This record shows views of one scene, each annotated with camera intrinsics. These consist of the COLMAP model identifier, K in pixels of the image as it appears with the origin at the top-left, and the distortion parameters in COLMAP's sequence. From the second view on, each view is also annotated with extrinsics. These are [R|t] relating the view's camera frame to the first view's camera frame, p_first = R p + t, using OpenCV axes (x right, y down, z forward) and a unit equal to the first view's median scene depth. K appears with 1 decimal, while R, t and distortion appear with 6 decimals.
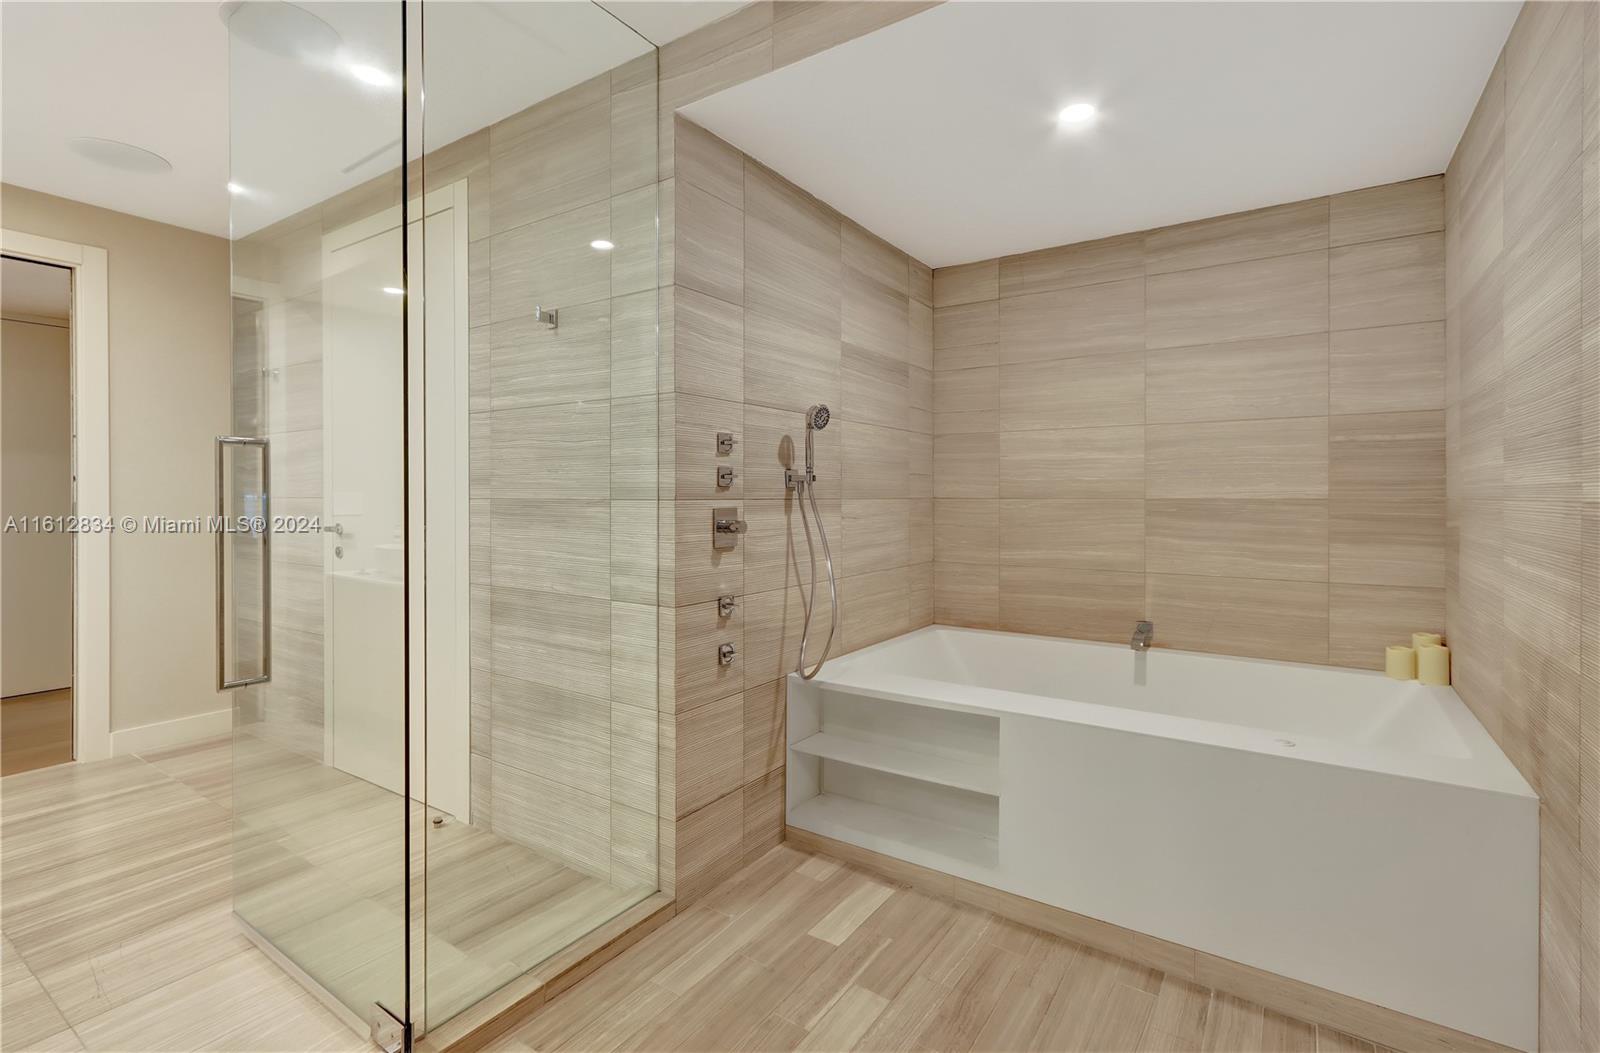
lens RADIAL K [[735.4, 0, 804.2], [0, 735.4, 515.4], [0, 0, 1]] dist [0.002964, 0.000940]
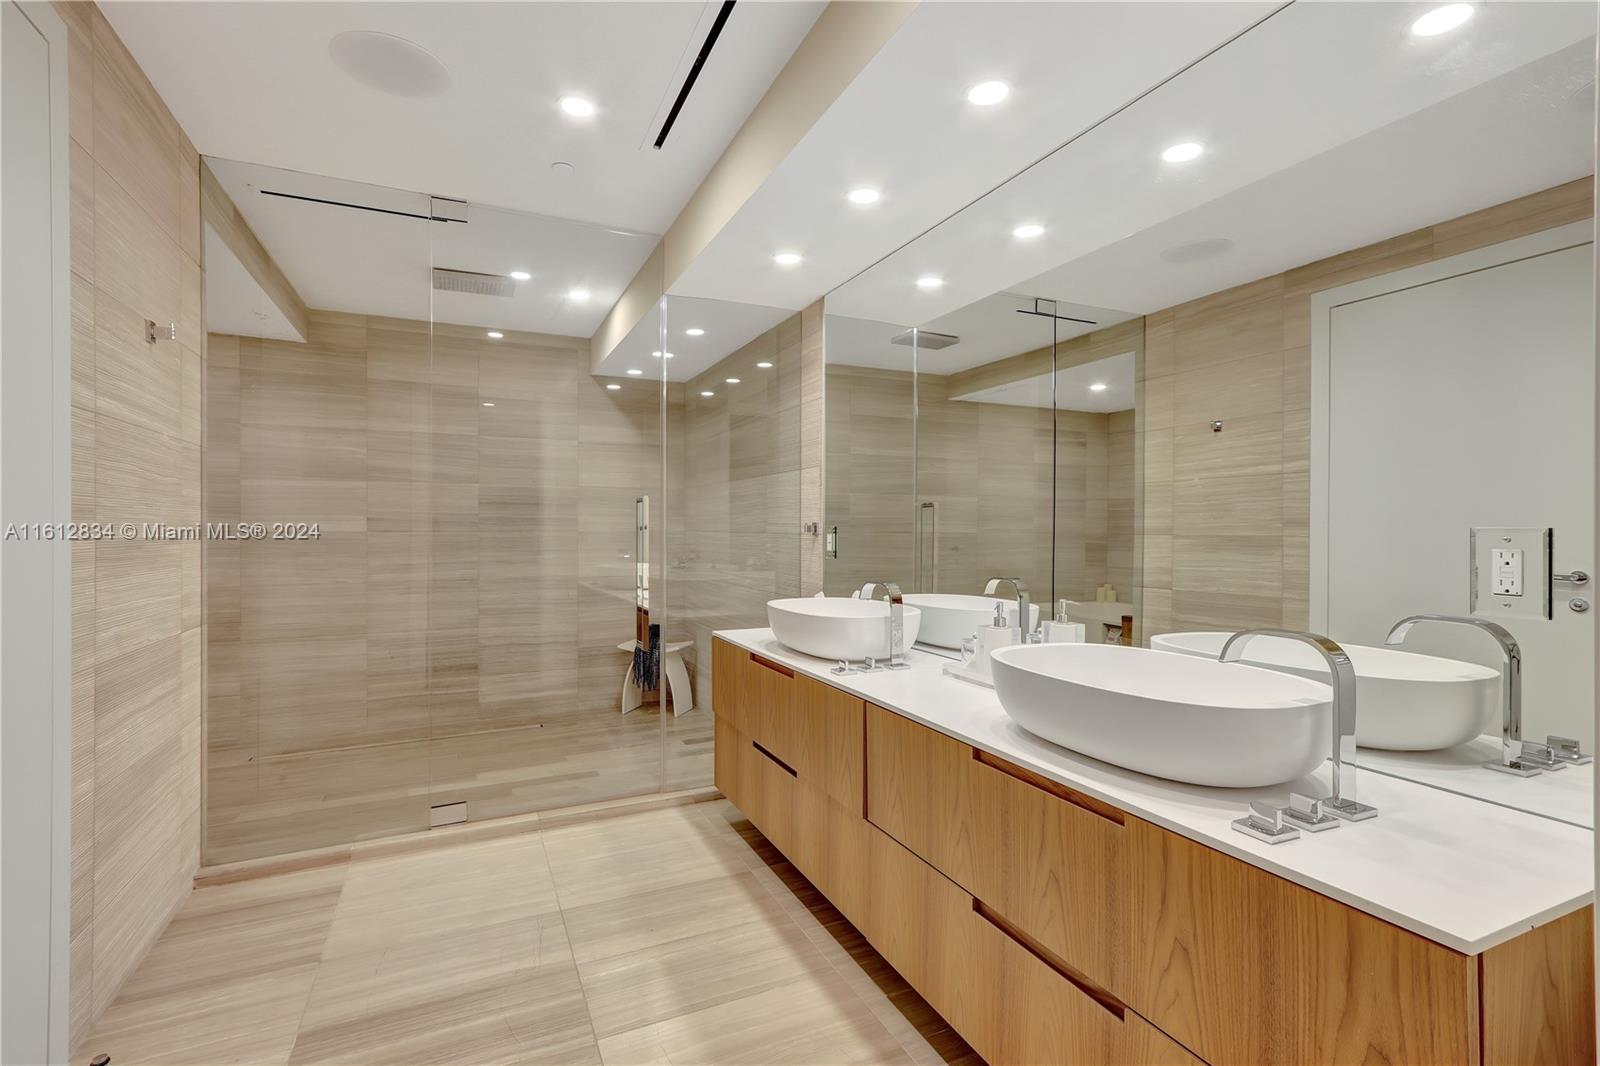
lens RADIAL K [[735.4, 0, 794.1], [0, 735.4, 527.6], [0, 0, 1]] dist [0.002964, 0.000940]
pose [[-0.858275, -0.007847, 0.513131, -1.537230], [0.002825, 0.999796, 0.020015, -0.052386], [-0.513183, 0.018628, -0.858077, 1.442360]]
